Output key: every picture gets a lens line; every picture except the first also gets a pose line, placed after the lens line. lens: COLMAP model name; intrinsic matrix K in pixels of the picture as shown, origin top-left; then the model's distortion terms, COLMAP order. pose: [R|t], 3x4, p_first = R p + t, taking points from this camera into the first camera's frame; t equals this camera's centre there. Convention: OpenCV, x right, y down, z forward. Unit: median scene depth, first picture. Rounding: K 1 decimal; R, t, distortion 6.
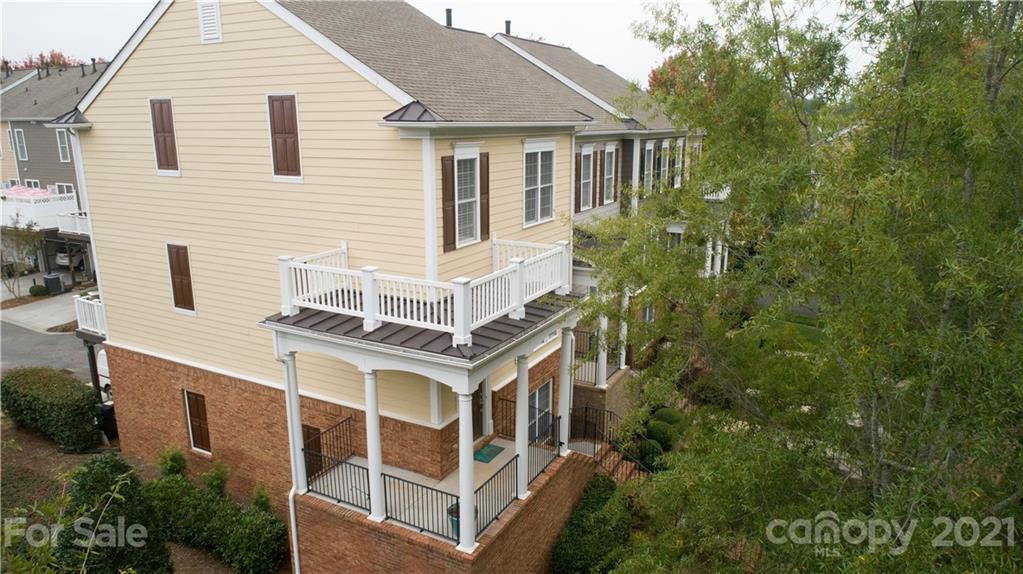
lens RADIAL K [[678.3, 0, 511.8], [0, 678.3, 292.6], [0, 0, 1]] dist [-0.006731, 0.002924]
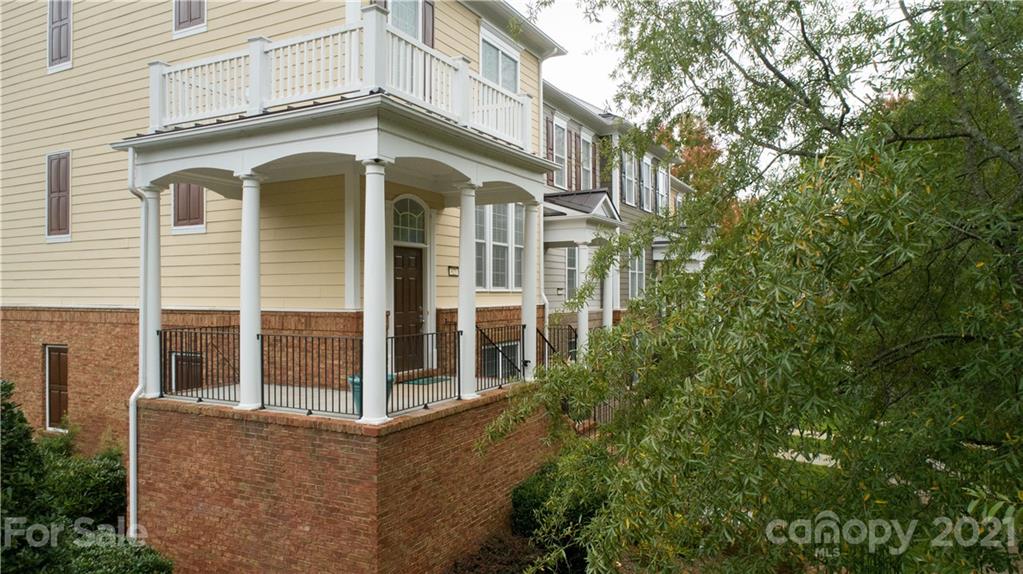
lens RADIAL K [[678.3, 0, 508.6], [0, 678.3, 290.7], [0, 0, 1]] dist [-0.006731, 0.002924]
pose [[0.999884, 0.000318, 0.015255, 0.047123], [0.003487, 0.968554, -0.248778, 0.364482], [-0.014854, 0.248802, 0.968440, 0.294275]]
